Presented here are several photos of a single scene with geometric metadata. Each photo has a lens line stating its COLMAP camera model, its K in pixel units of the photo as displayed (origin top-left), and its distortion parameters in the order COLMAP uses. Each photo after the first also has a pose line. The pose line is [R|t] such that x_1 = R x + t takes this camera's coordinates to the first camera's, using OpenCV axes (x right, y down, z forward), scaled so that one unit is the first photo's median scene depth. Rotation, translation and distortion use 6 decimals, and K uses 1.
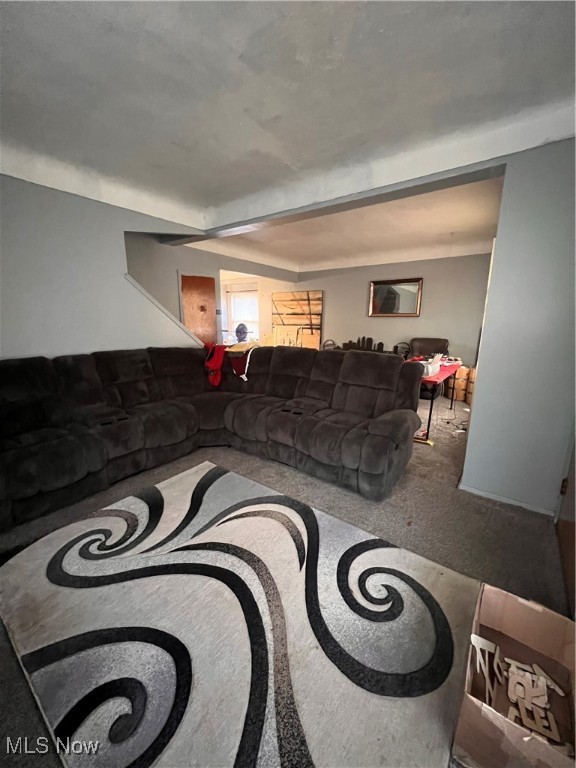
lens RADIAL K [[309.1, 0, 288.1], [0, 309.1, 384.2], [0, 0, 1]] dist [0.000198, 0.000107]
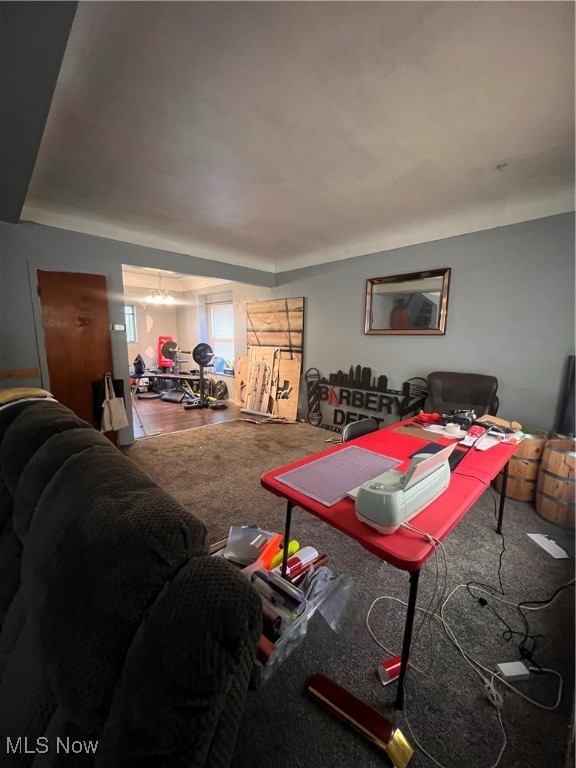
lens RADIAL K [[309.1, 0, 286.6], [0, 309.1, 384.5], [0, 0, 1]] dist [0.000198, 0.000107]
pose [[0.986183, 0.028630, -0.163168, 0.186571], [-0.037242, 0.998056, -0.049964, -0.070056], [0.161420, 0.055350, 0.985332, 0.315154]]
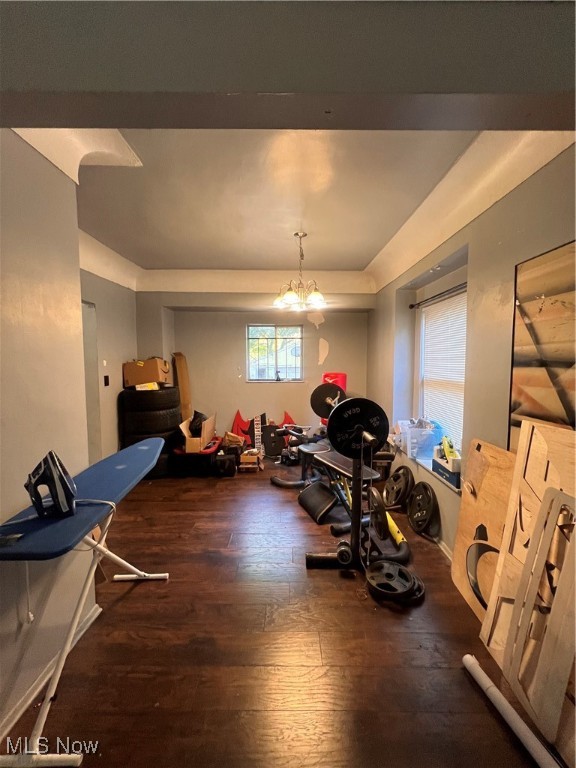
lens RADIAL K [[309.1, 0, 287.4], [0, 309.1, 384.3], [0, 0, 1]] dist [0.000198, 0.000107]
pose [[0.602638, 0.045951, -0.796690, 0.027937], [-0.162324, 0.984528, -0.066001, -0.190971], [0.781331, 0.169097, 0.600773, 0.834127]]
